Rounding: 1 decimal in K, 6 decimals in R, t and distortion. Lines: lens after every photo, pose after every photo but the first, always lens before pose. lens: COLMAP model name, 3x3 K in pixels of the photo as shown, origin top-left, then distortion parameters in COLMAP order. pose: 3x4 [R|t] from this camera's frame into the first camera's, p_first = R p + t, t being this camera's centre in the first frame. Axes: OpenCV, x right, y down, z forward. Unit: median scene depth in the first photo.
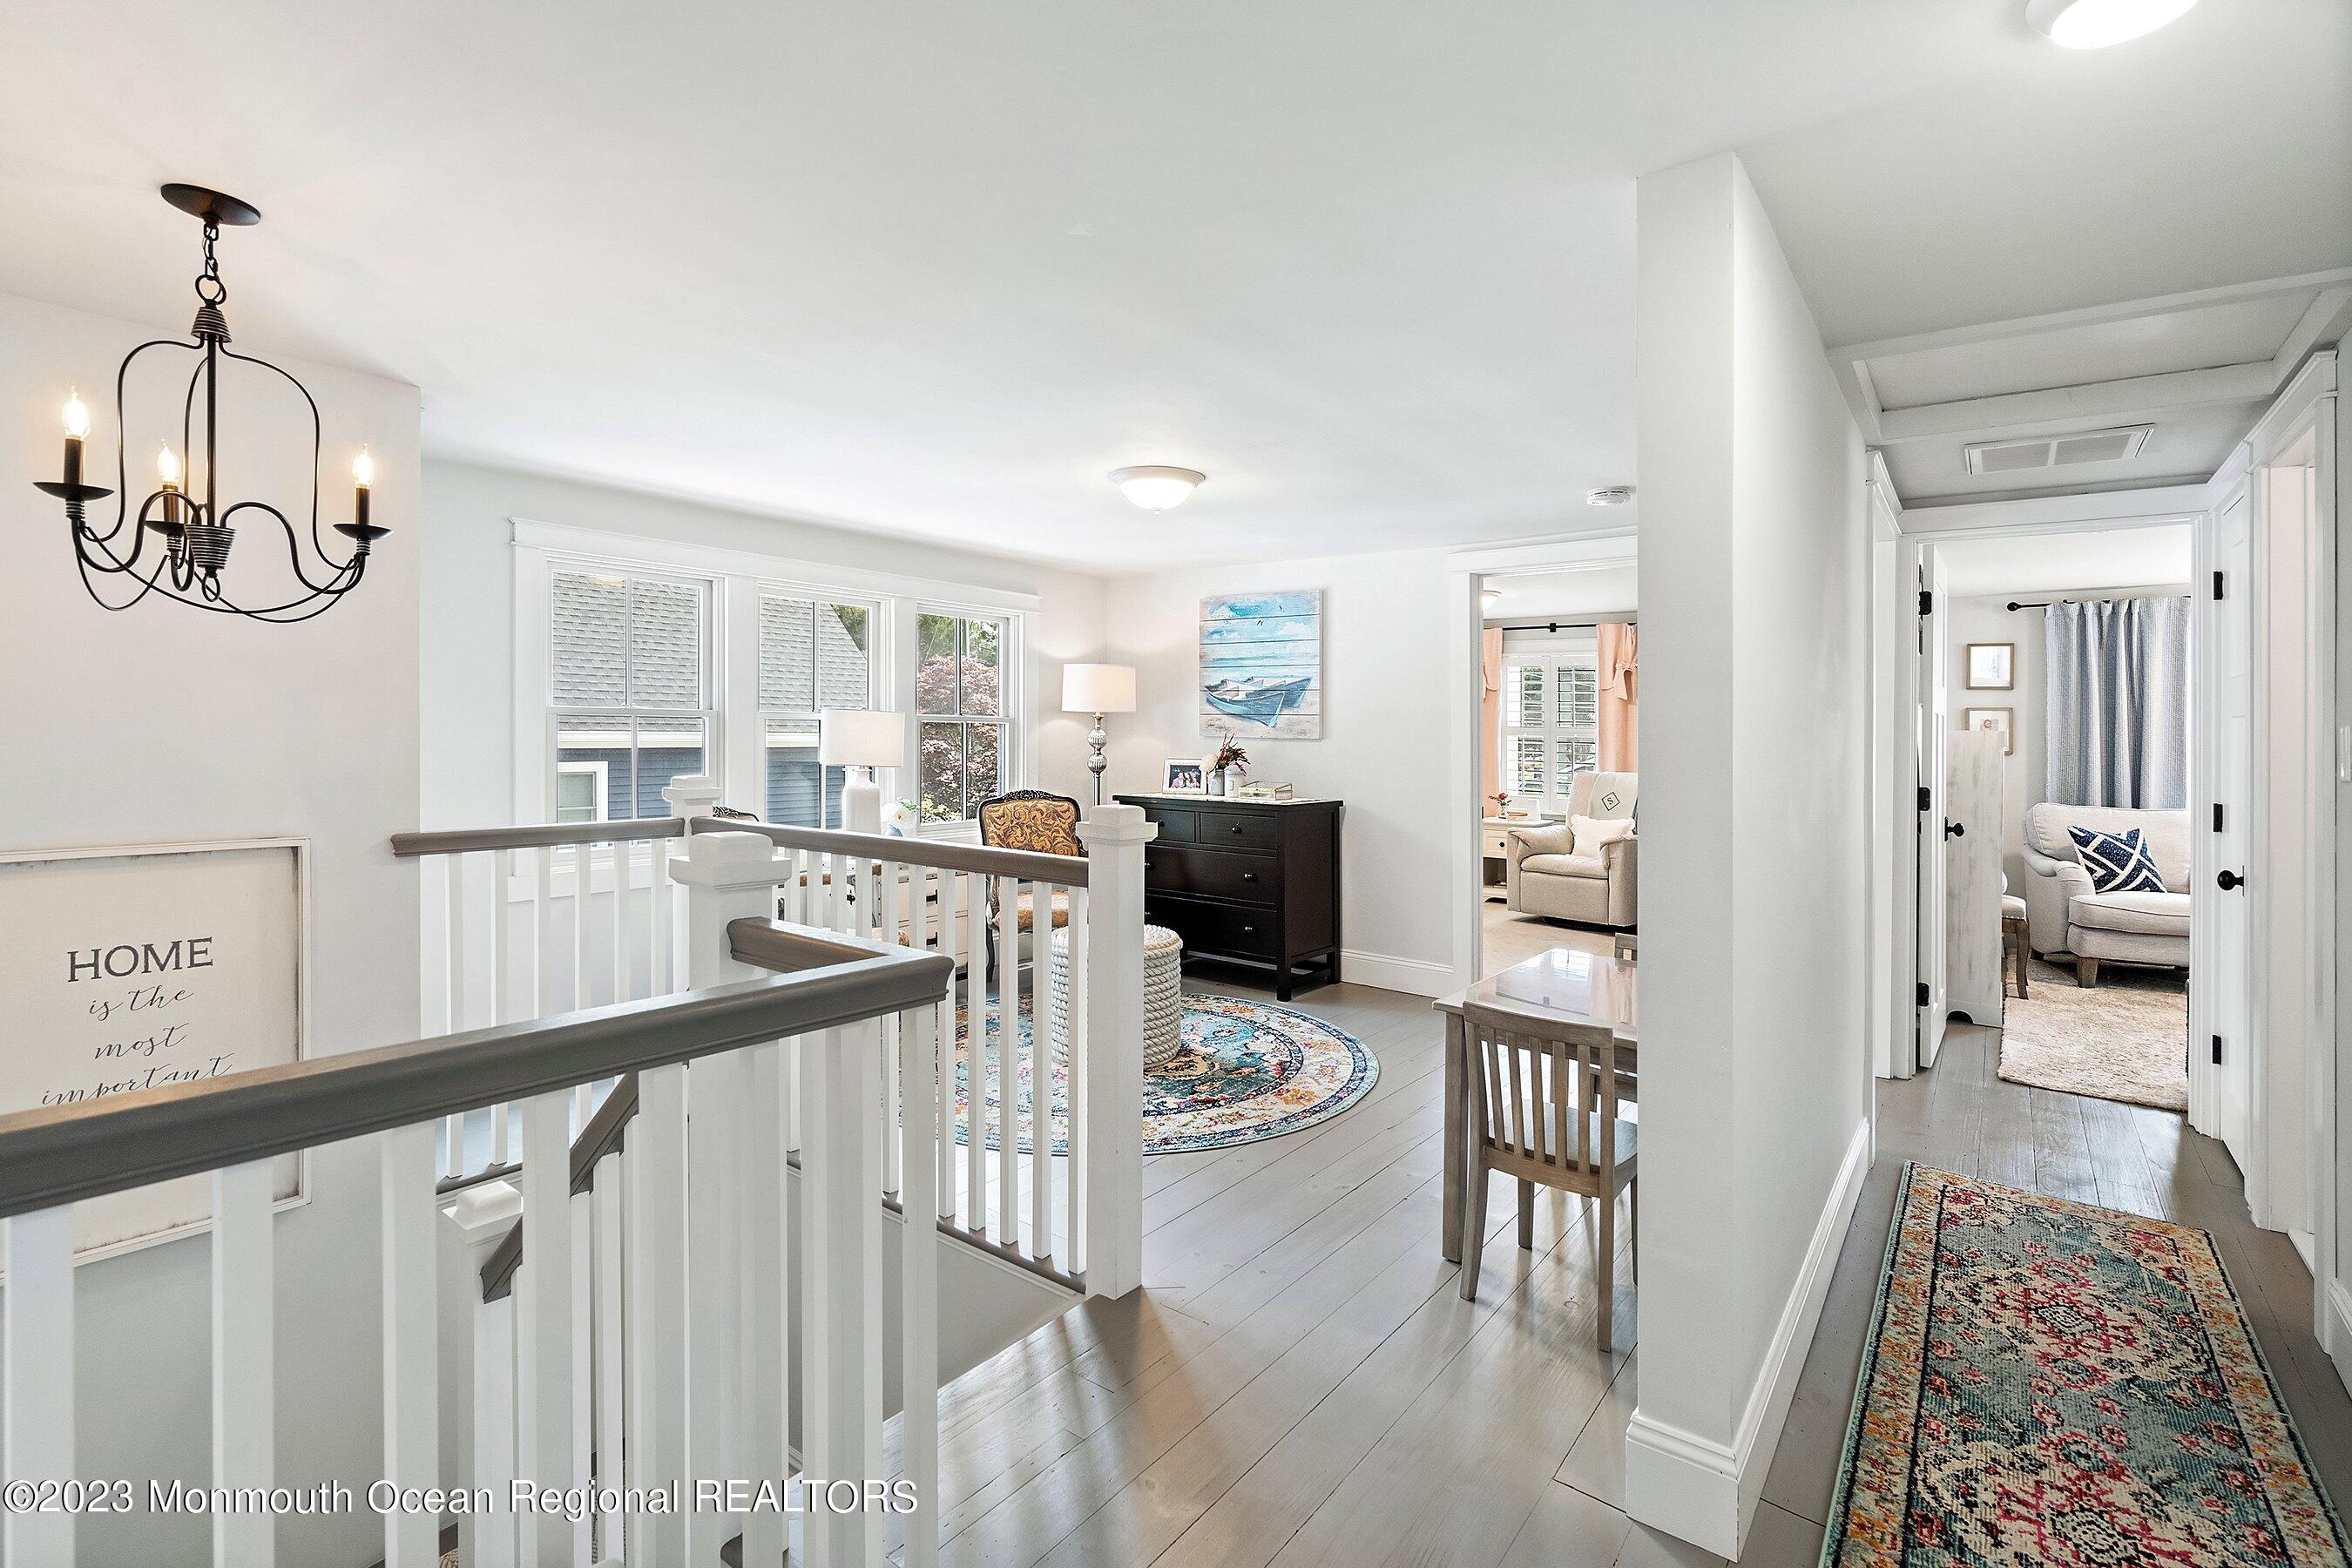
lens RADIAL K [[1091.6, 0, 1171.4], [0, 1091.6, 726.7], [0, 0, 1]] dist [-0.000148, -0.000124]
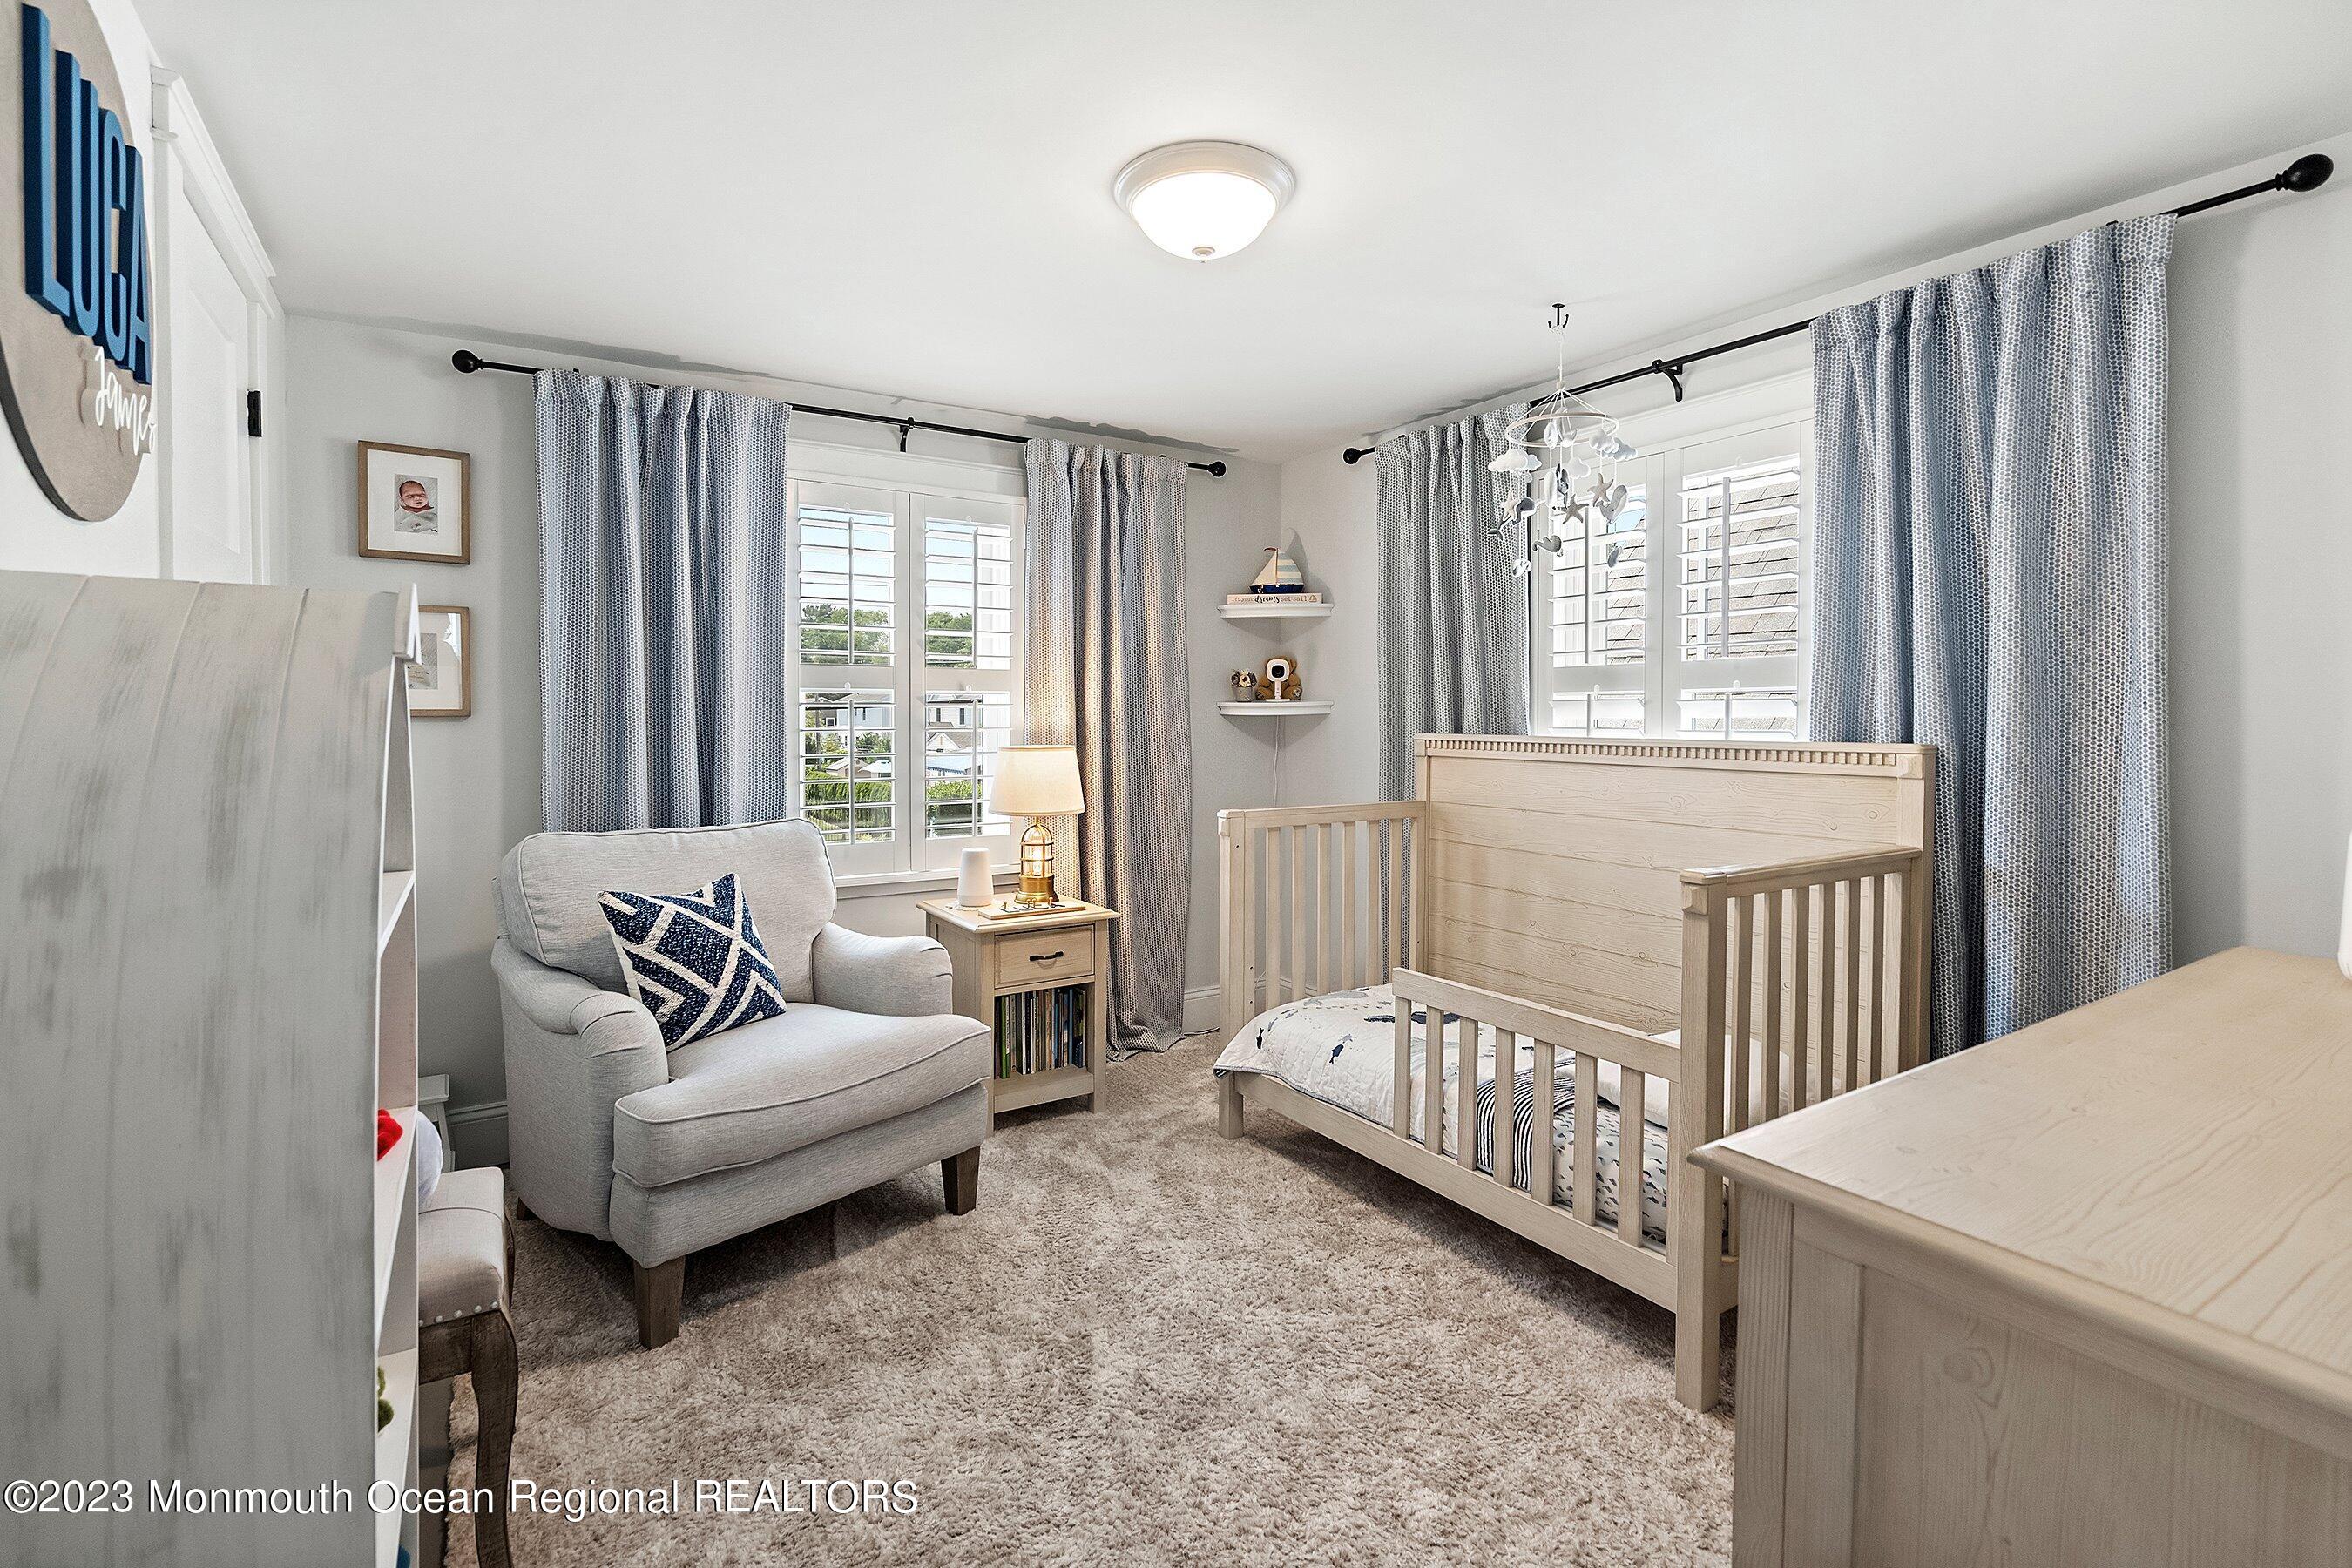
lens RADIAL K [[1091.6, 0, 1171.4], [0, 1091.6, 726.7], [0, 0, 1]] dist [-0.000148, -0.000124]
pose [[0.347991, -0.020251, 0.937279, 0.502062], [0.000647, 0.999772, 0.021361, 0.021823], [-0.937497, -0.006827, 0.347925, 0.640181]]
